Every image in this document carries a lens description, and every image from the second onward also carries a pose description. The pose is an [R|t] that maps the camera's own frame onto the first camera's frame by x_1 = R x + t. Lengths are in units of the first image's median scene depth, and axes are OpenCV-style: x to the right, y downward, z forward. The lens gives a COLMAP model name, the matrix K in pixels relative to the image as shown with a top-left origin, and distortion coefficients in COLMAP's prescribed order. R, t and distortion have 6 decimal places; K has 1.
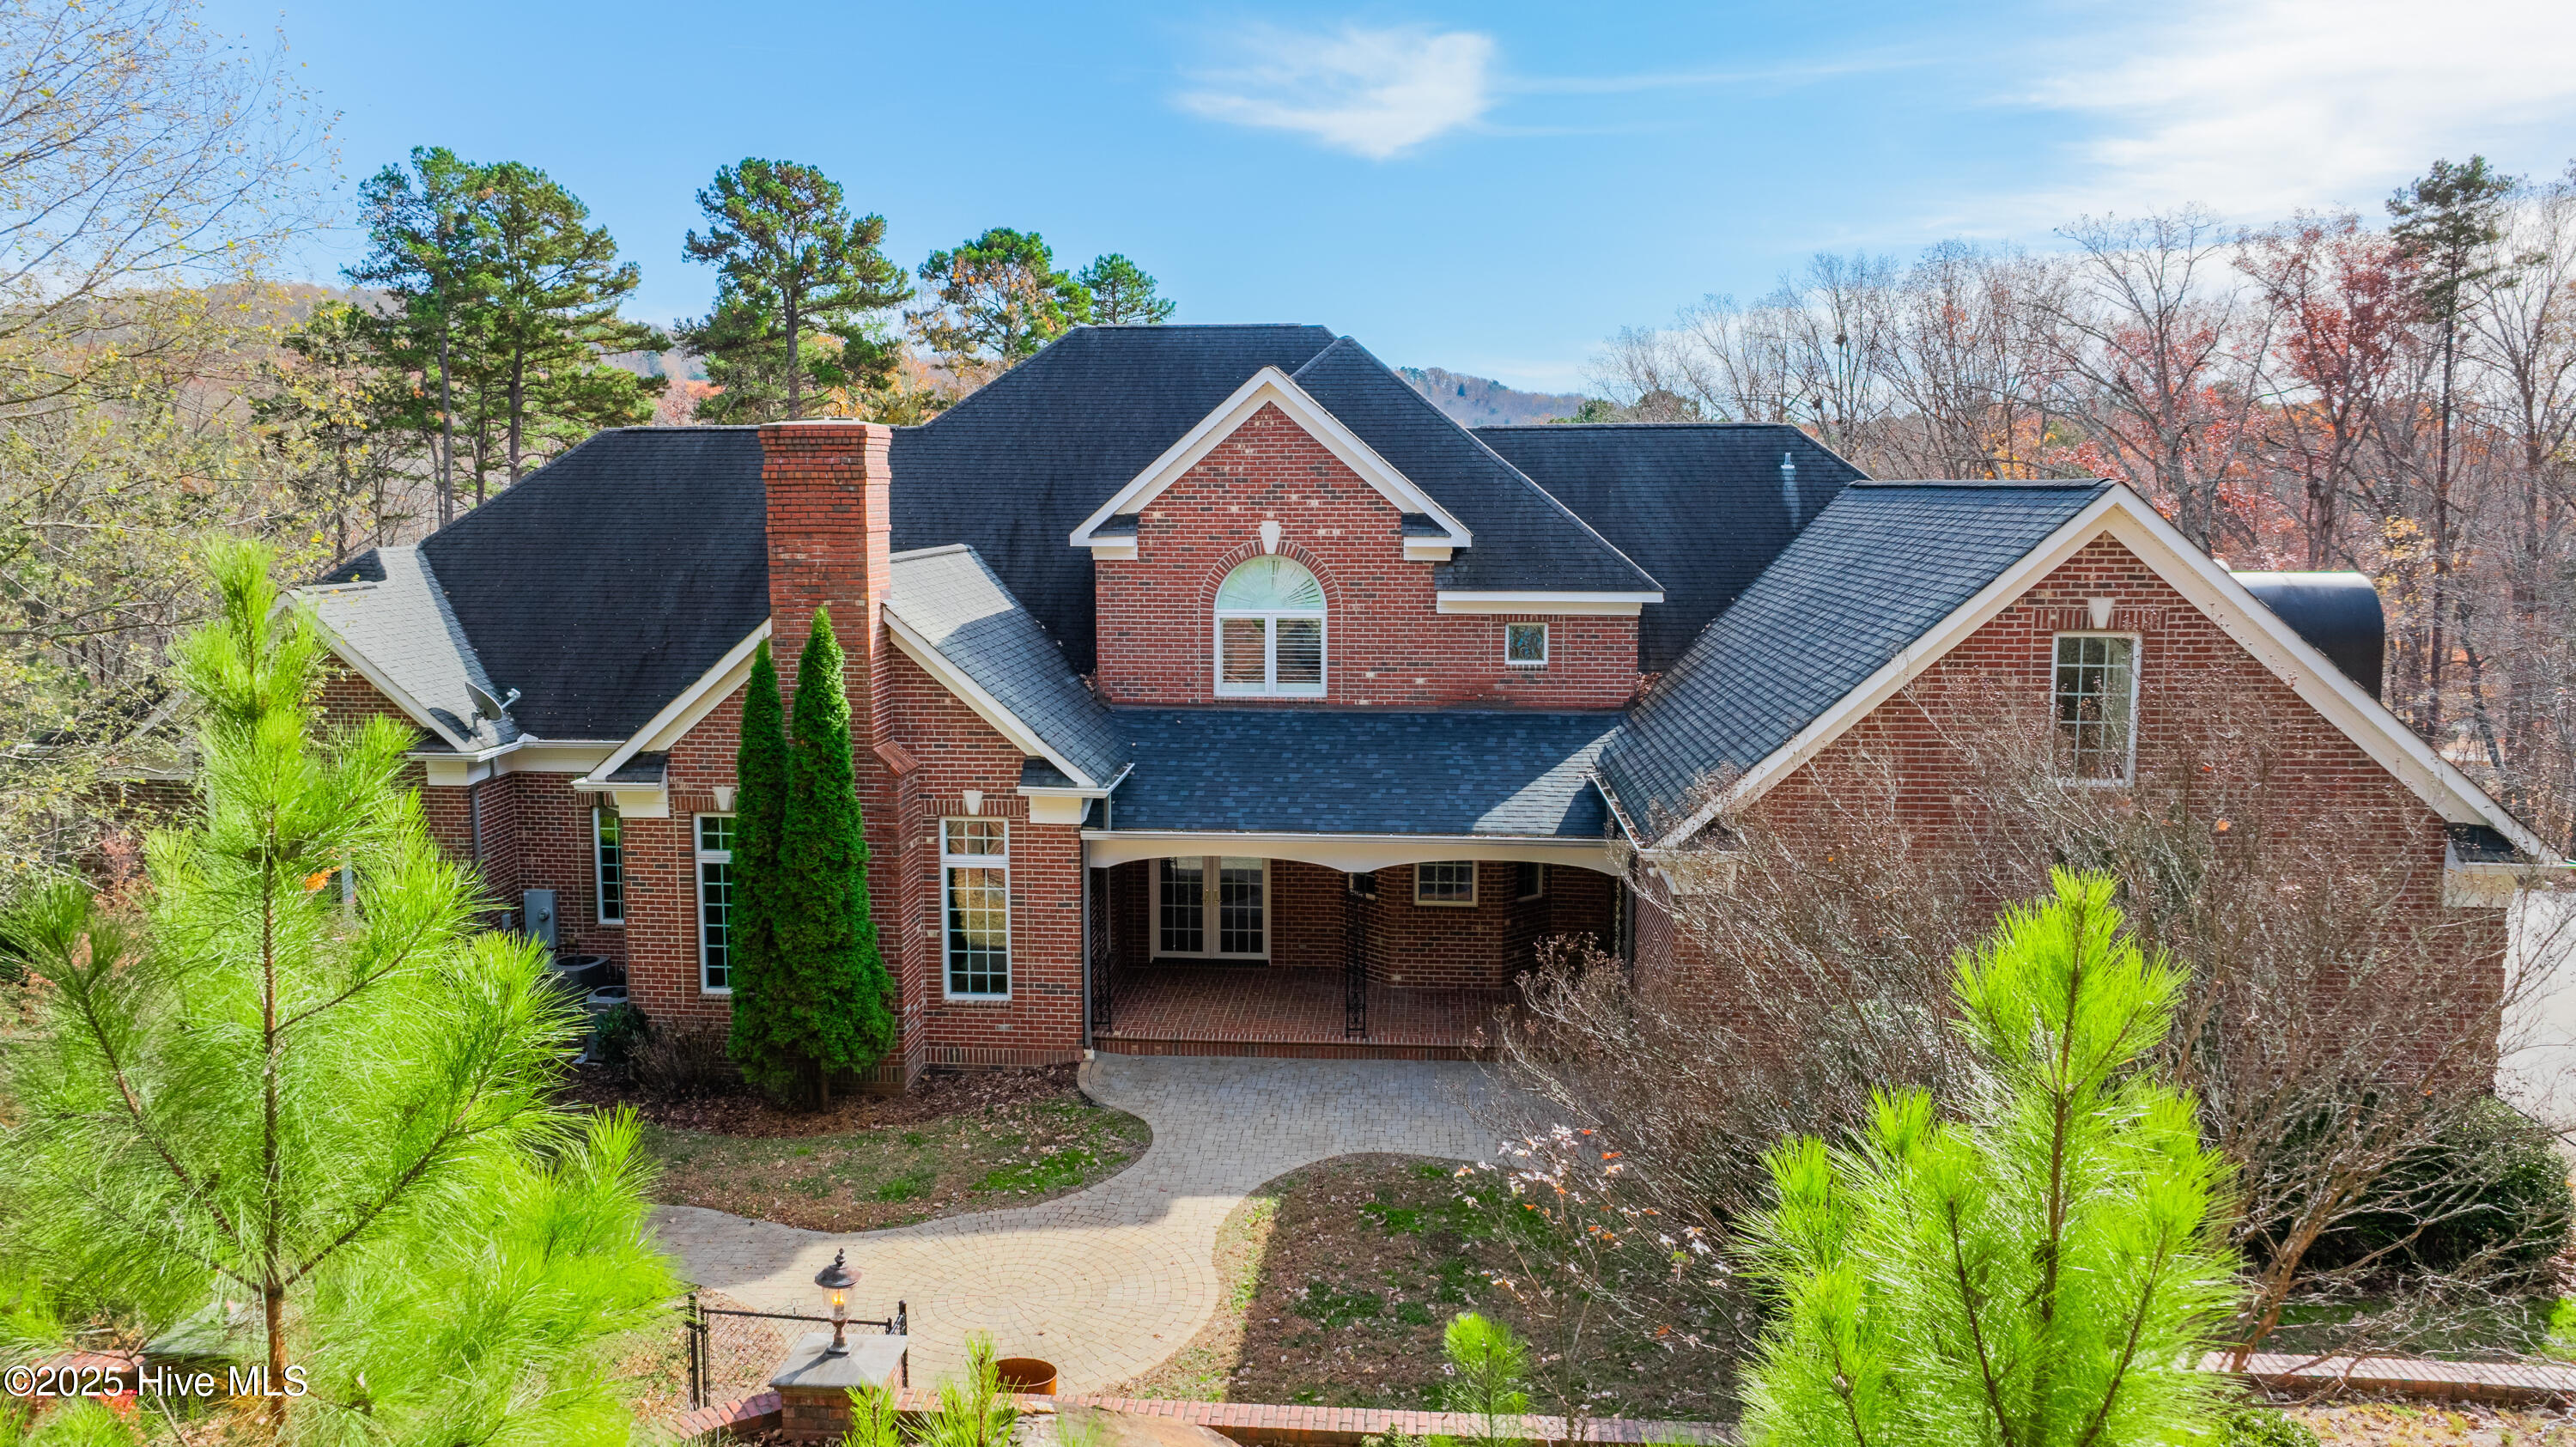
lens RADIAL K [[1945.4, 0, 1288.0], [0, 1945.4, 723.5], [0, 0, 1]] dist [-0.032111, -0.051832]
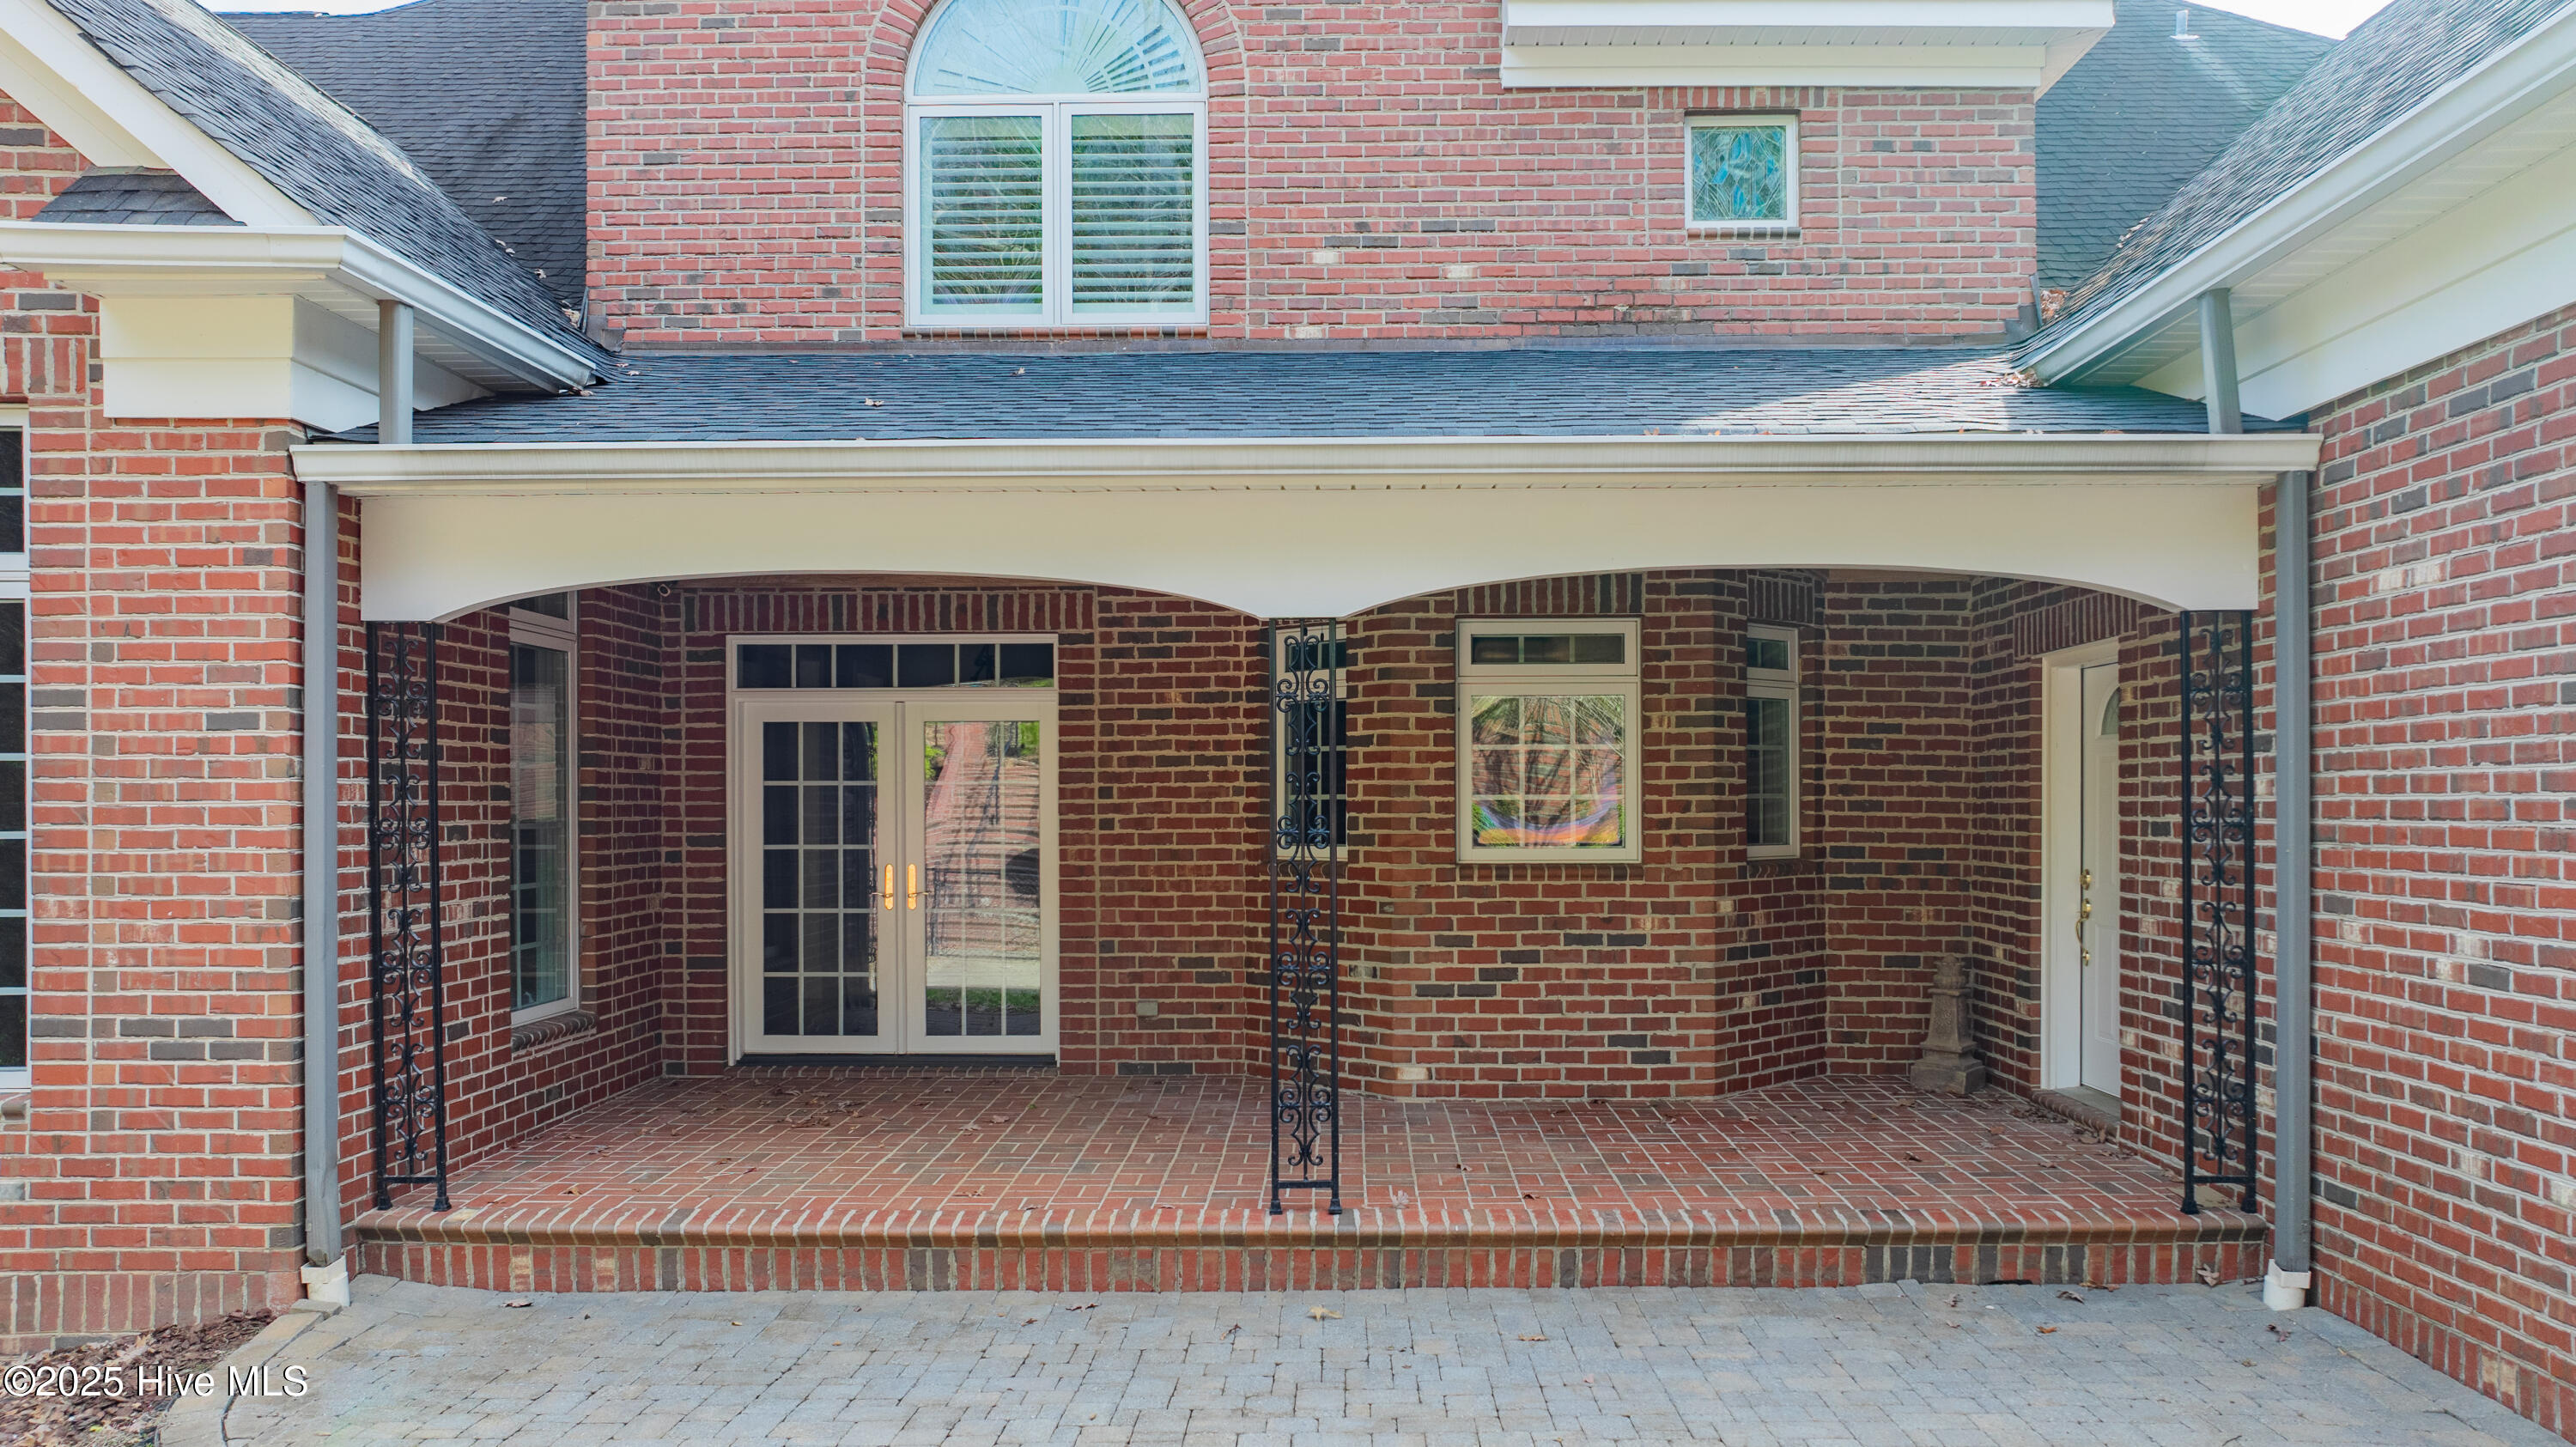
lens RADIAL K [[2010.1, 0, 1339.9], [0, 2010.1, 811.7], [0, 0, 1]] dist [-0.028730, 0.001068]
pose [[0.997393, -0.003960, 0.072054, 0.018814], [0.012013, 0.993672, -0.111679, 0.135280], [-0.071155, 0.112254, 0.991129, 0.696877]]
